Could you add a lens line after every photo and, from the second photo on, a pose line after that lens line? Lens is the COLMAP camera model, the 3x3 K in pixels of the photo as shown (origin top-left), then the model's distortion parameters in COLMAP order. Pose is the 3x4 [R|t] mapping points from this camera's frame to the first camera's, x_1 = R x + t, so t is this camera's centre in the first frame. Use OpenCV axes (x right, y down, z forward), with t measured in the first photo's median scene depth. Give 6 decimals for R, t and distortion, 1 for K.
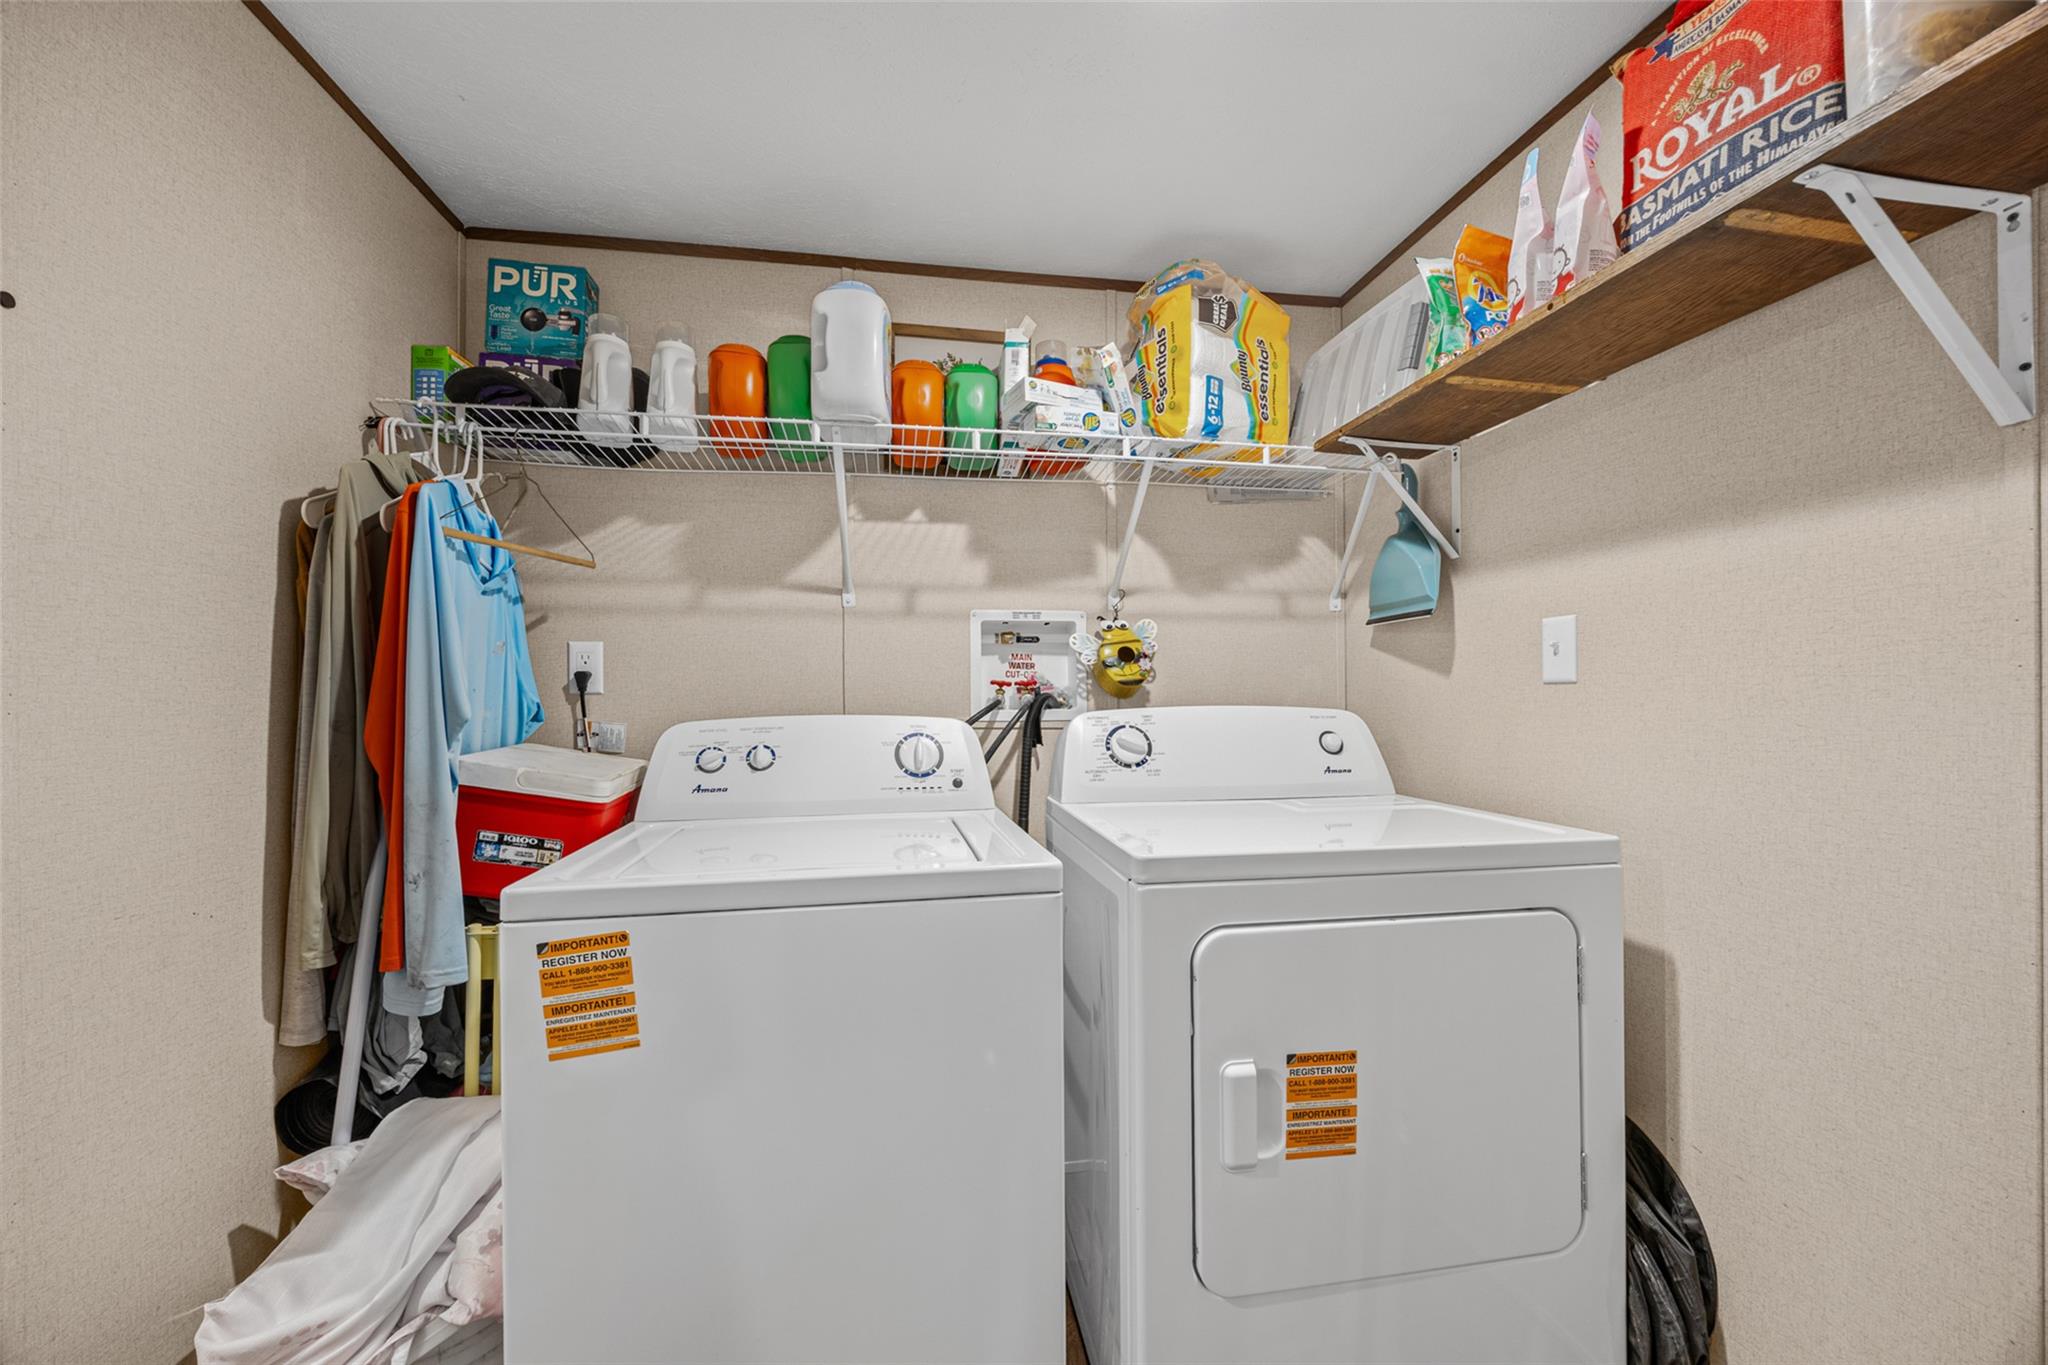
lens RADIAL K [[785.8, 0, 1024.0], [0, 785.8, 682.5], [0, 0, 1]] dist [0.002099, 0.000019]
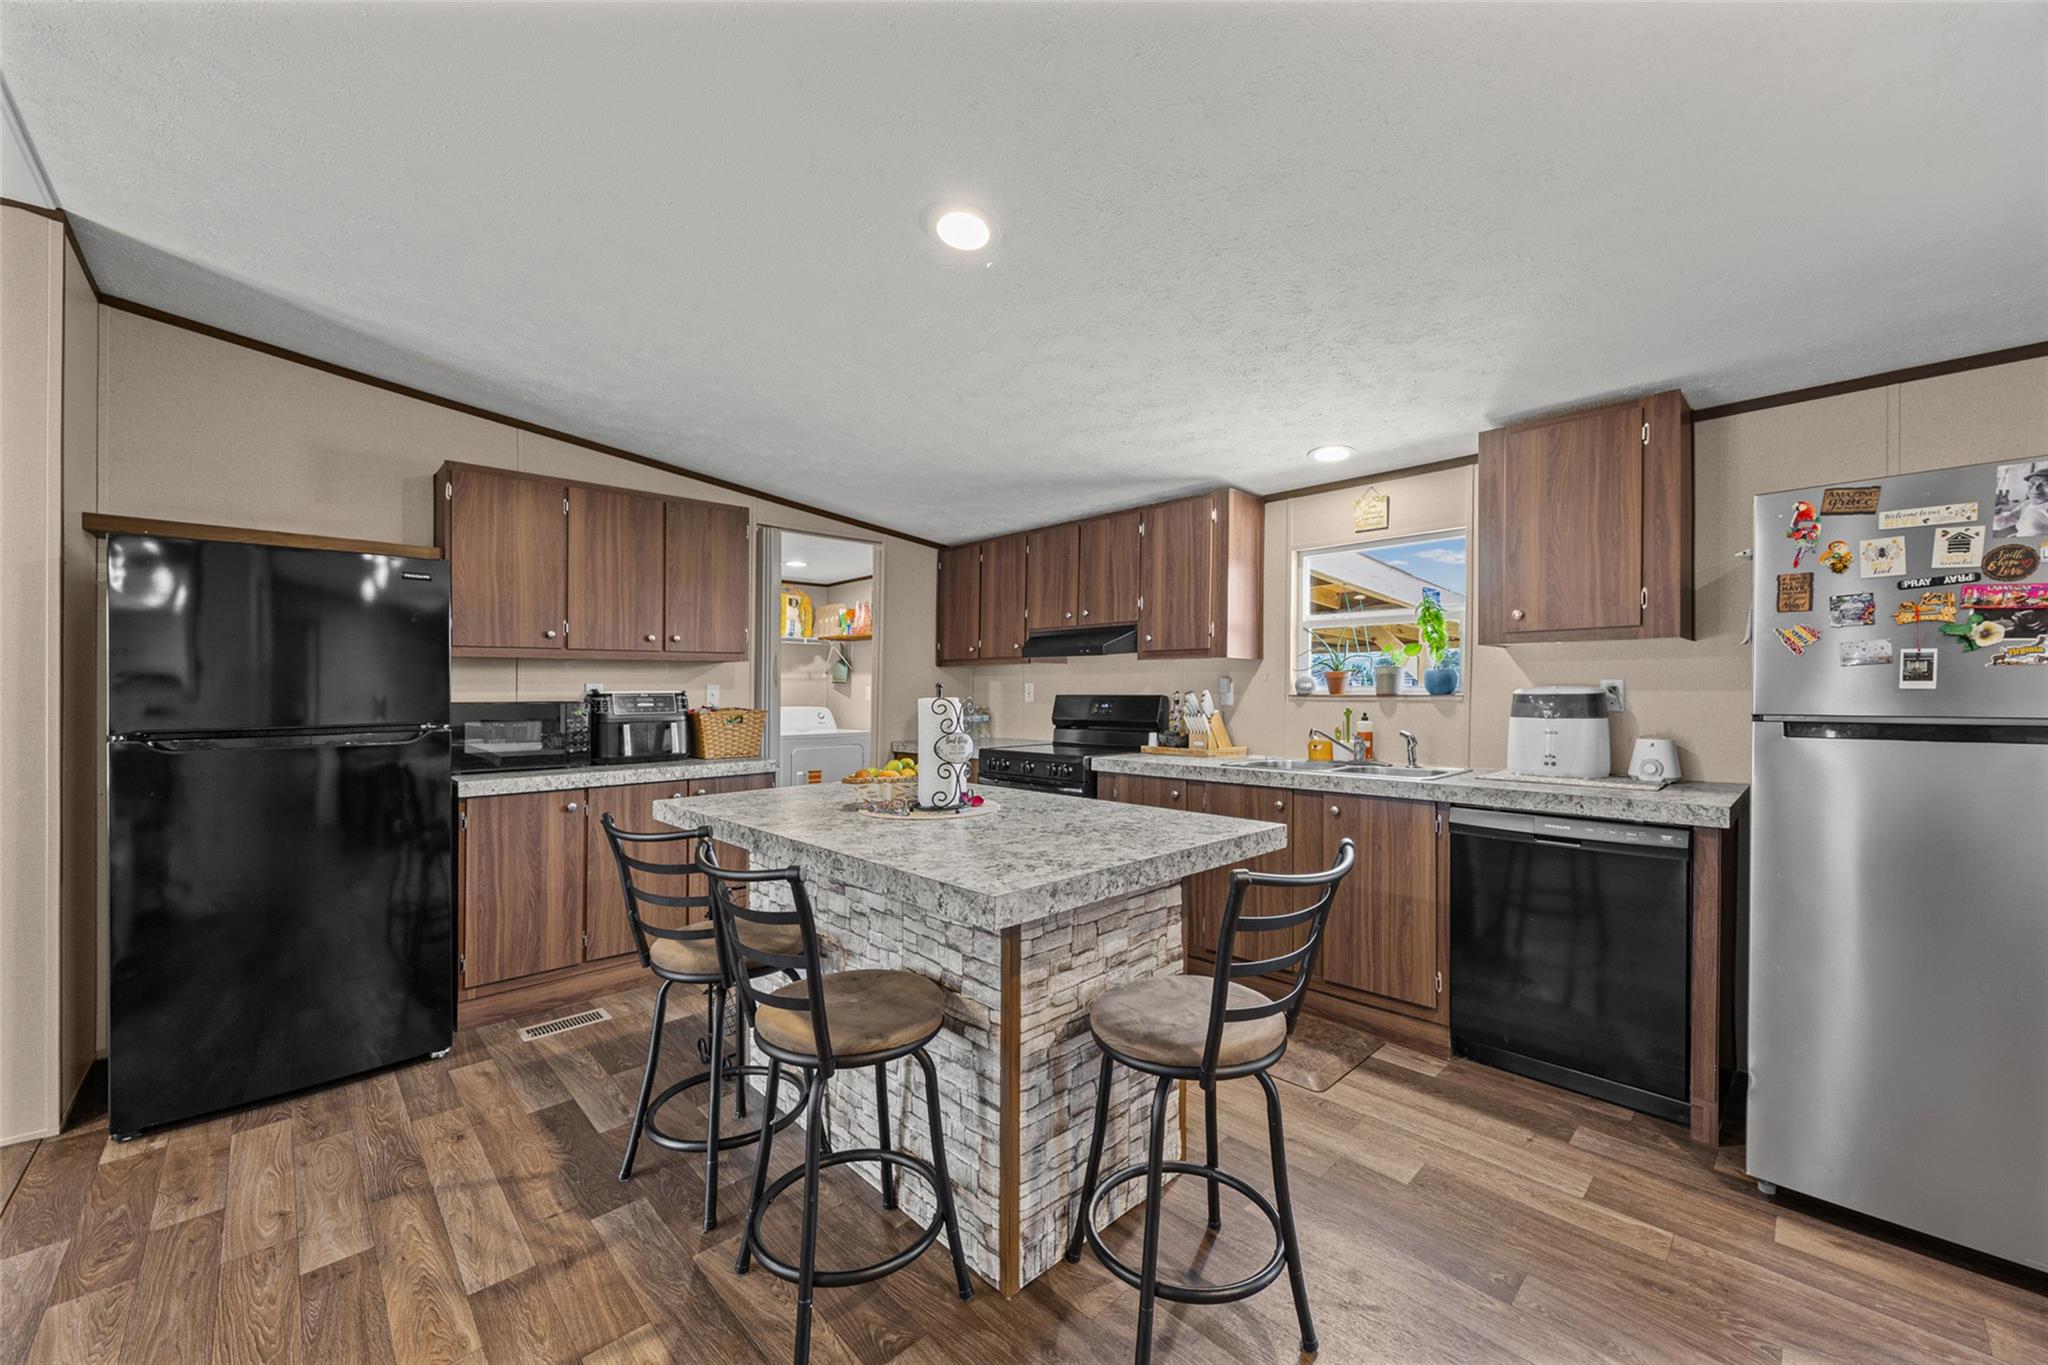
lens RADIAL K [[796.1, 0, 1011.3], [0, 796.1, 676.3], [0, 0, 1]] dist [0.002003, -0.000082]
pose [[0.839003, 0.007814, 0.544071, -0.959613], [-0.006146, 0.999969, -0.004883, -0.104105], [-0.544093, 0.000753, 0.839025, -2.800596]]
